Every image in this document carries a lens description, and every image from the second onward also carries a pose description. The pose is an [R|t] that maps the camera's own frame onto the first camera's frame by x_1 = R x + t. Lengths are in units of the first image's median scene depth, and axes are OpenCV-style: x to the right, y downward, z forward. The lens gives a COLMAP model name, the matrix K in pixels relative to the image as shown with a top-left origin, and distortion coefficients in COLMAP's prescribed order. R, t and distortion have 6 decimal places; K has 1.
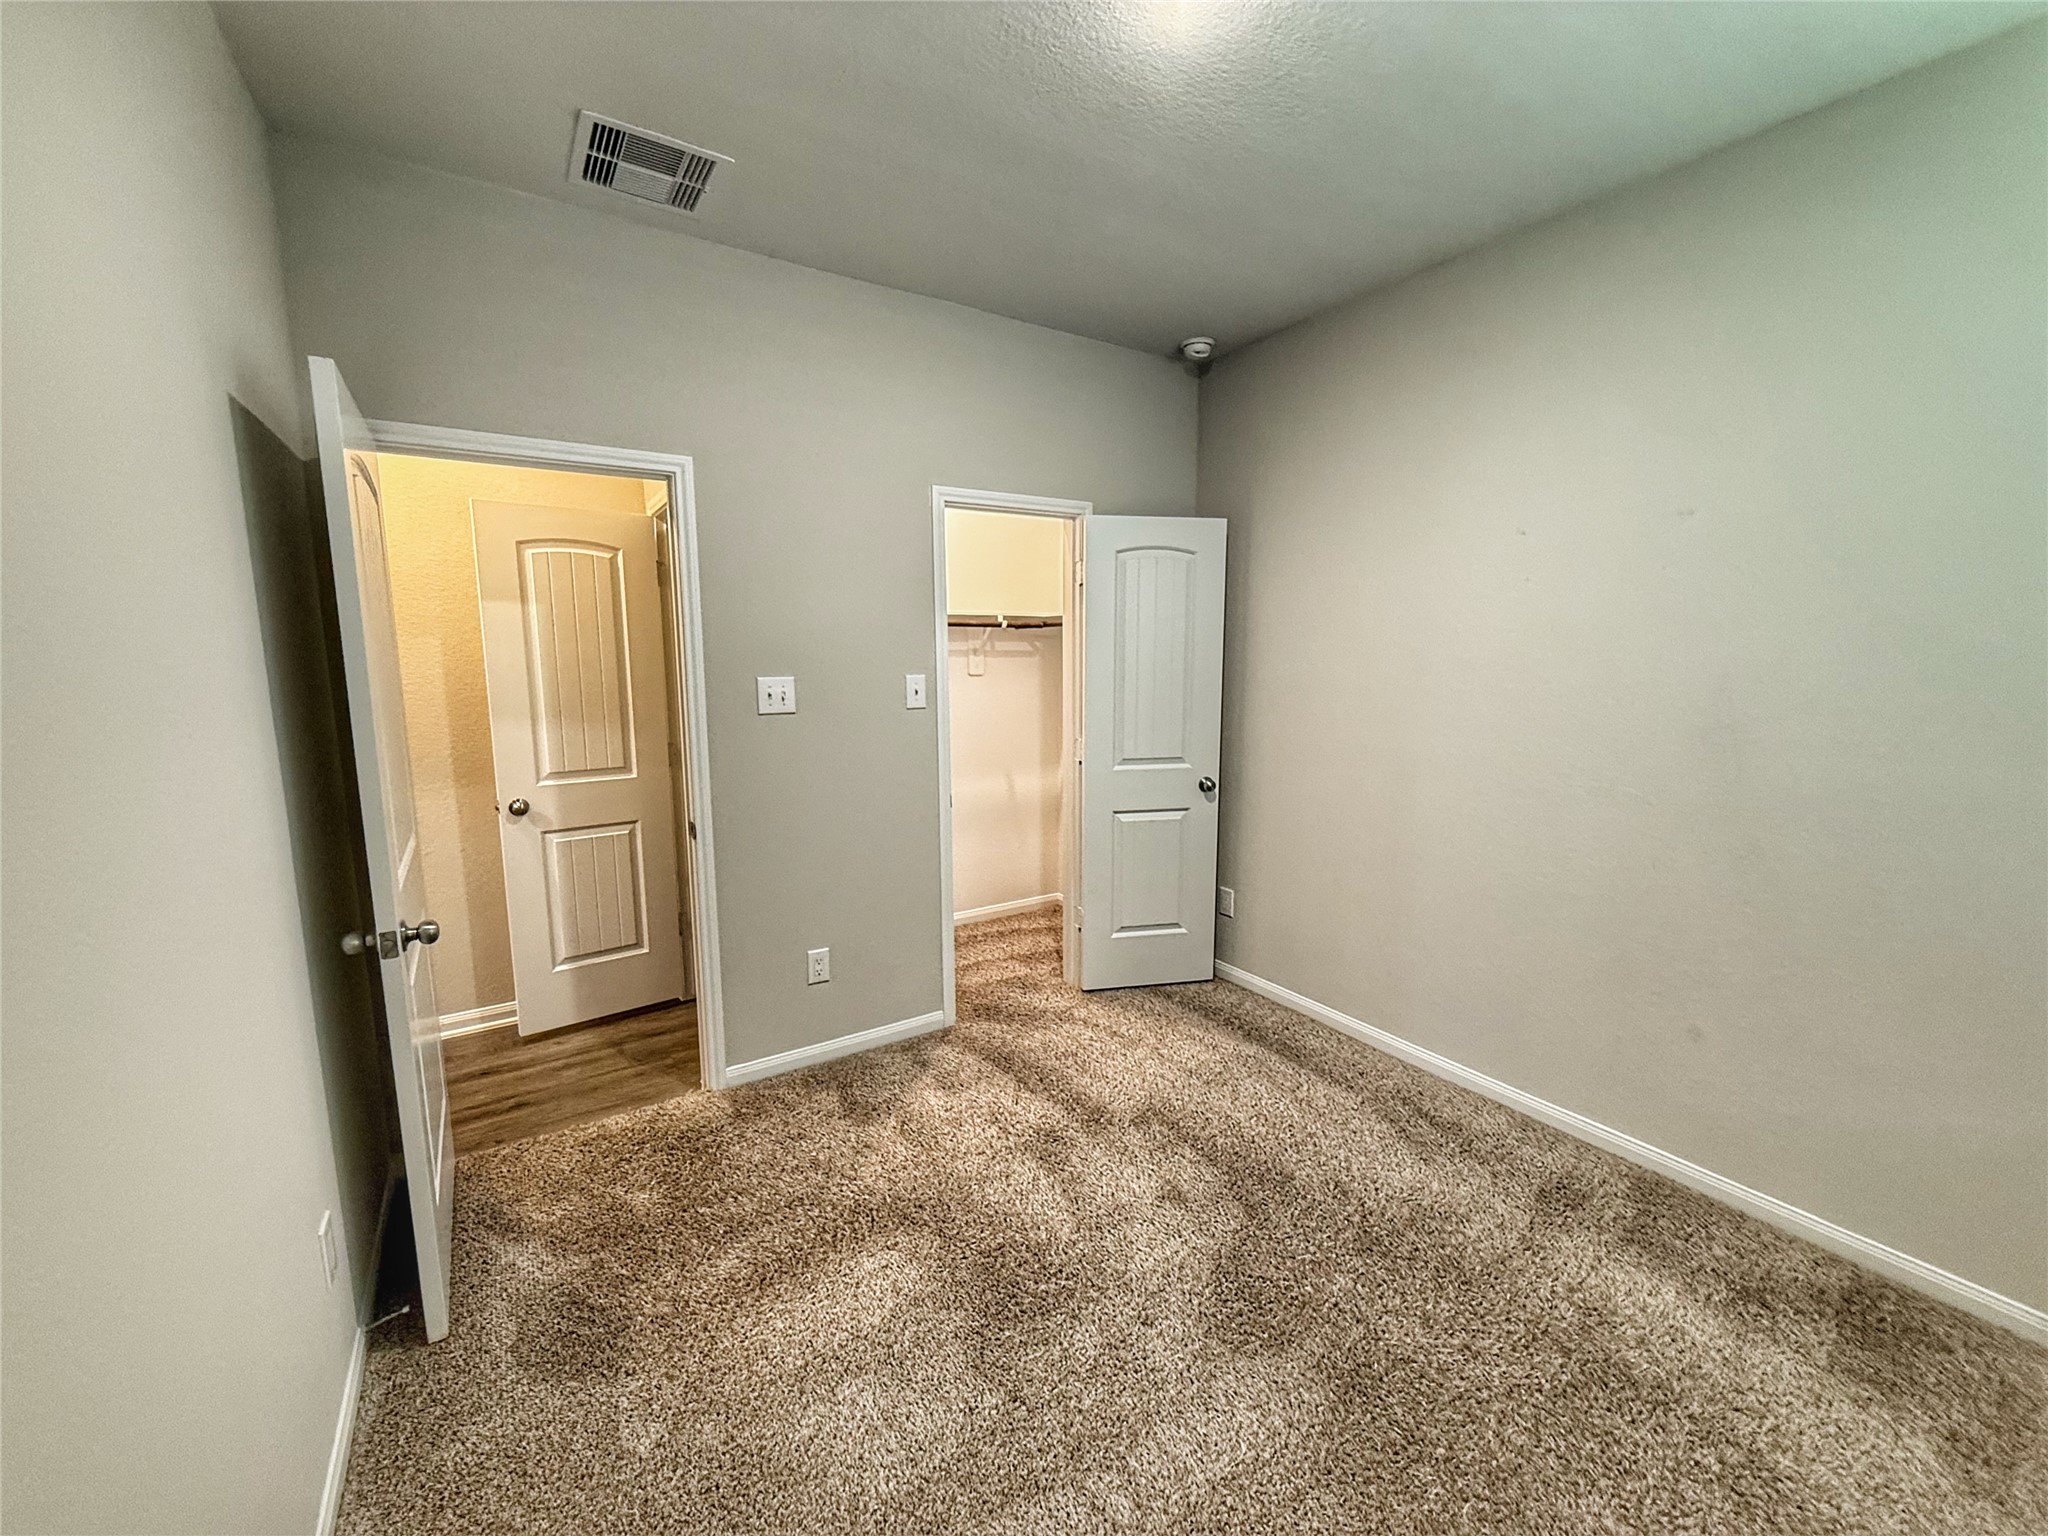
lens RADIAL K [[818.7, 0, 1031.8], [0, 818.7, 769.1], [0, 0, 1]] dist [-0.000170, 0.000003]
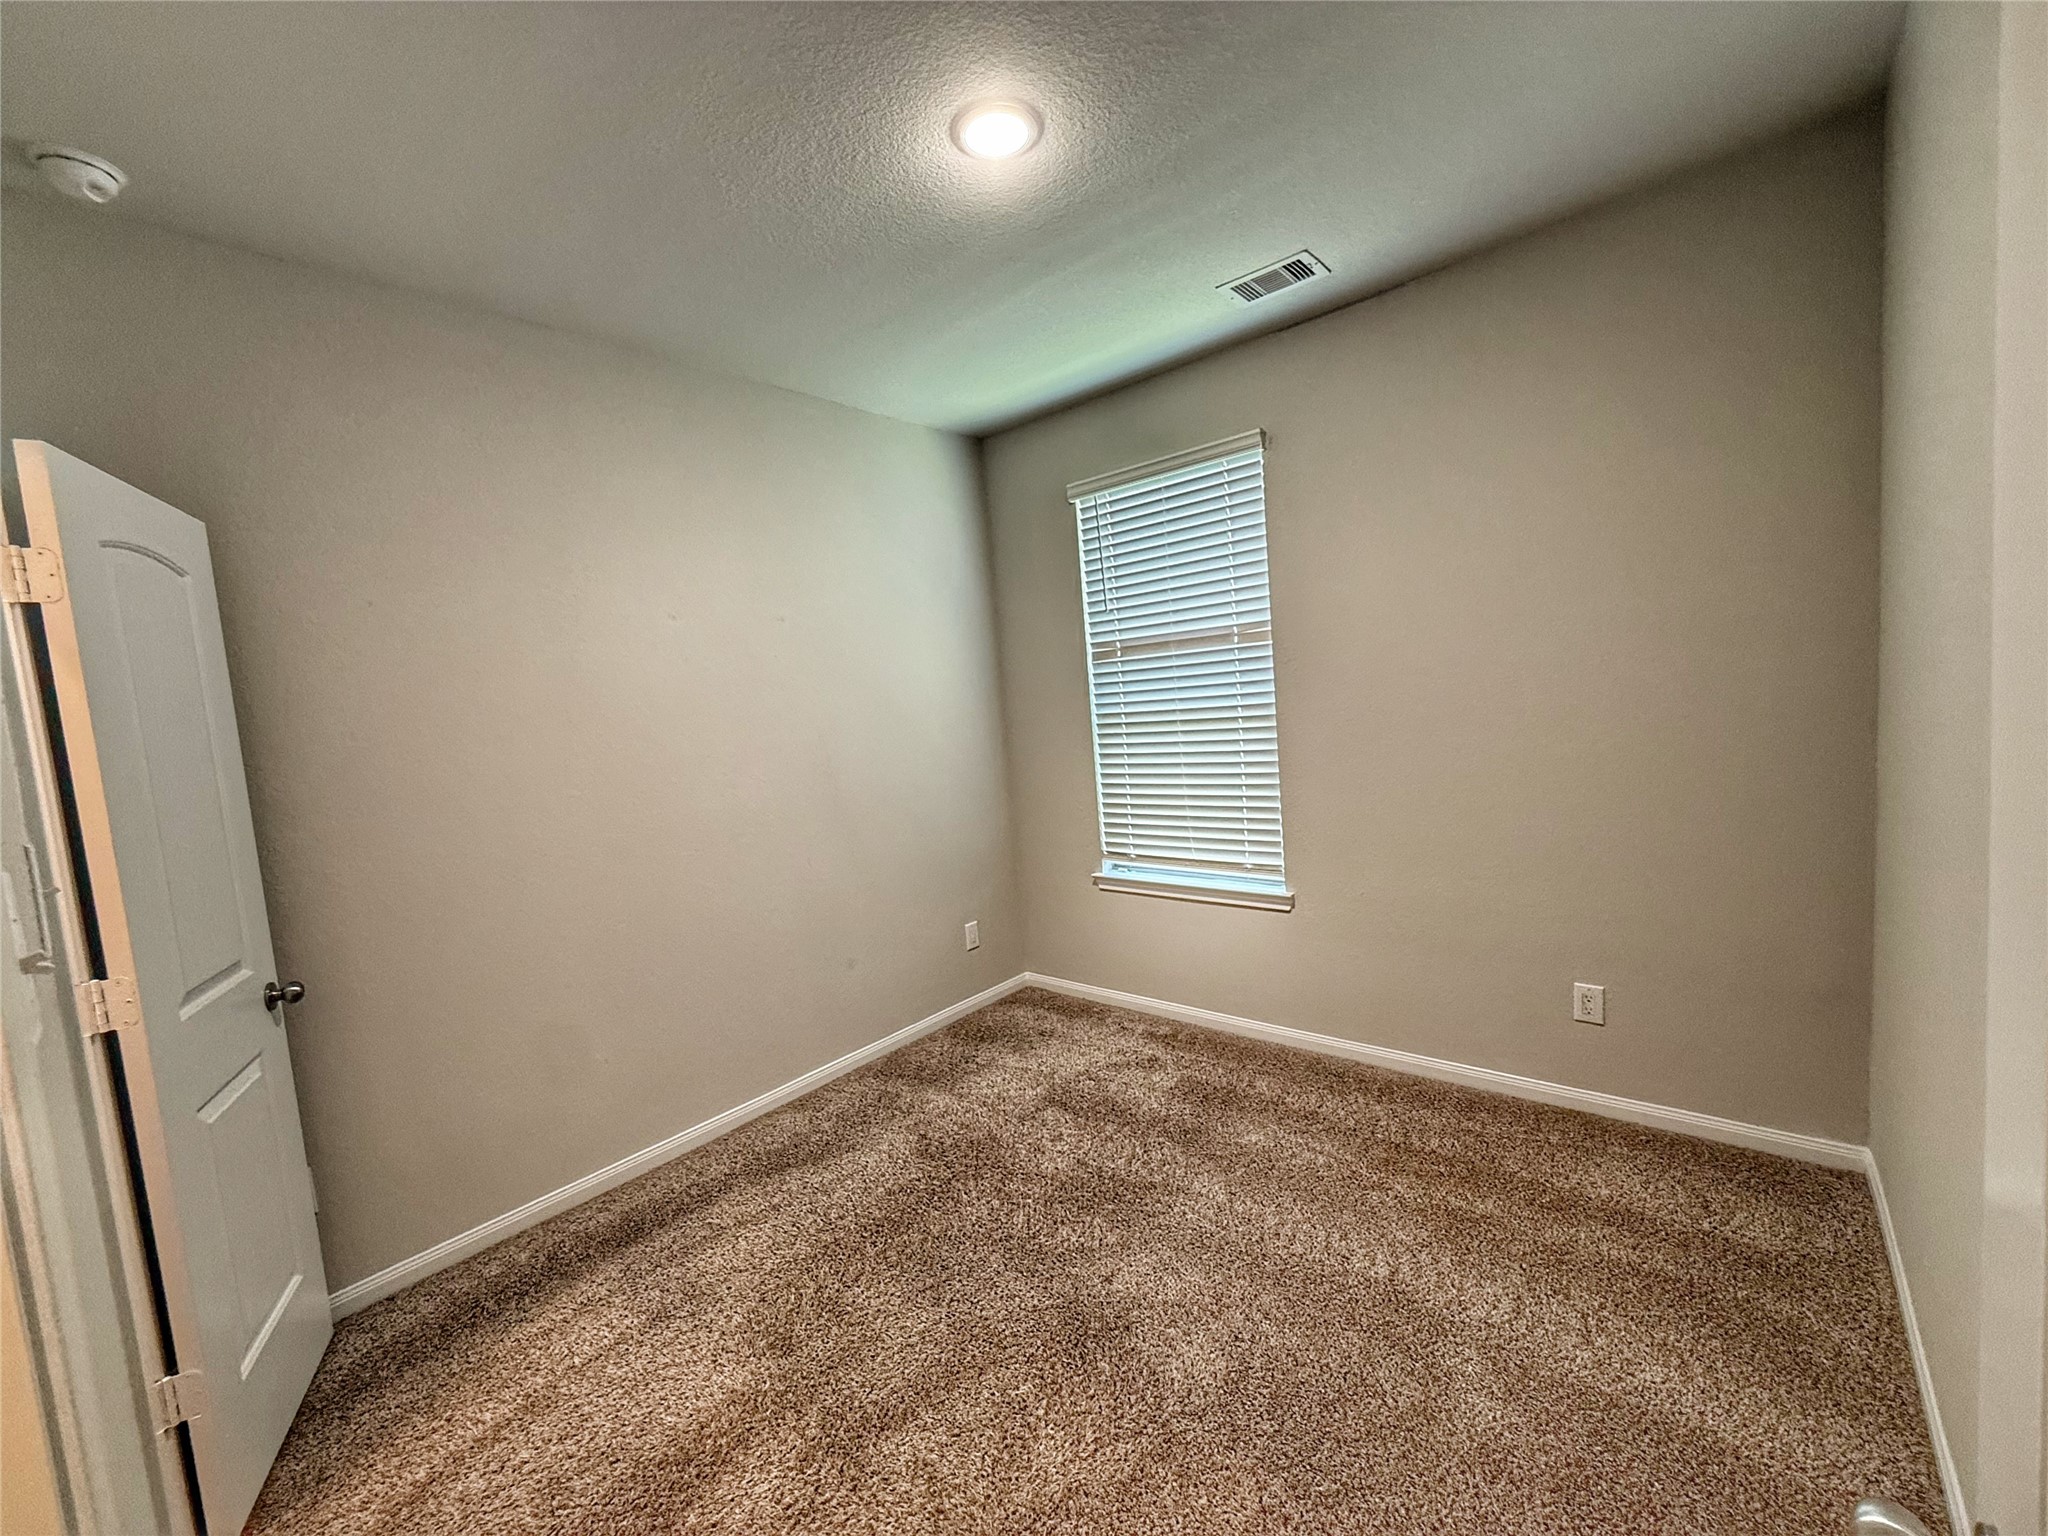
lens RADIAL K [[818.7, 0, 1031.8], [0, 818.7, 769.1], [0, 0, 1]] dist [-0.000170, 0.000003]
pose [[-0.282688, -0.062363, 0.957182, -0.583503], [0.213188, 0.968841, 0.126084, -0.118270], [-0.935221, 0.239702, -0.260585, 0.824449]]
